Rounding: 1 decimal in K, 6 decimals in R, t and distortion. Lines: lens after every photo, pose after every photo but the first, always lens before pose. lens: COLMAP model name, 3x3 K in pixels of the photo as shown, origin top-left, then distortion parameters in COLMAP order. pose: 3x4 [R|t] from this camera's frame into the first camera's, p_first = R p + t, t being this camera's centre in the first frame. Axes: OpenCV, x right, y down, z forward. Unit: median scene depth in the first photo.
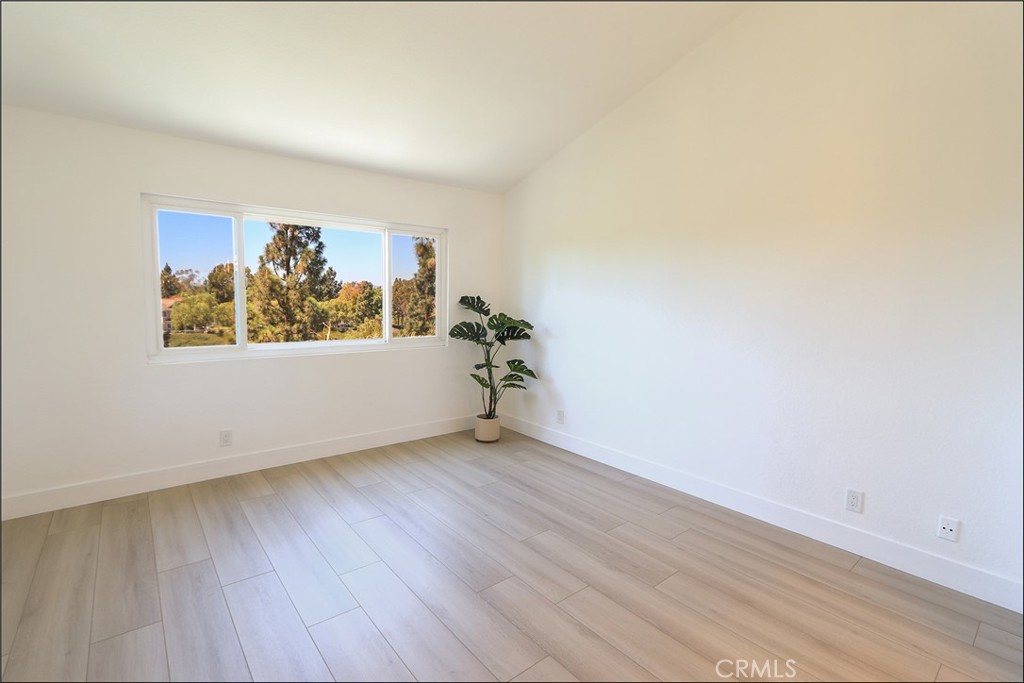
lens RADIAL K [[477.3, 0, 501.8], [0, 477.3, 341.2], [0, 0, 1]] dist [-0.017085, 0.002084]
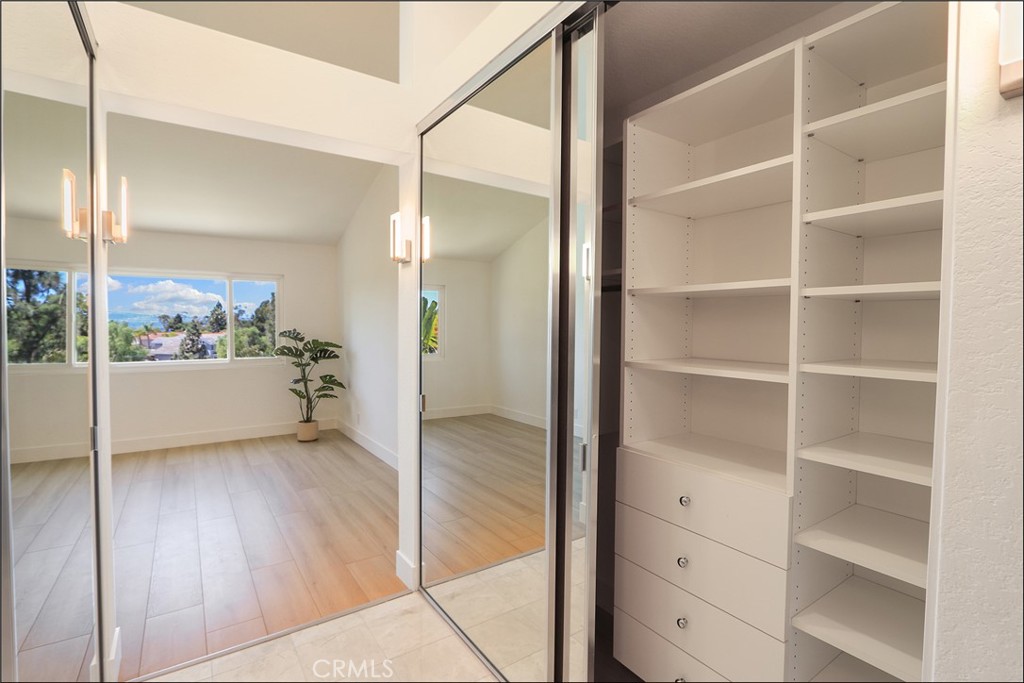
lens RADIAL K [[477.3, 0, 508.6], [0, 477.3, 339.9], [0, 0, 1]] dist [-0.017085, 0.002084]
pose [[0.997364, -0.017601, -0.070394, 0.611439], [0.013130, 0.997897, -0.063481, 0.031653], [0.071364, 0.062390, 0.995497, -0.249946]]
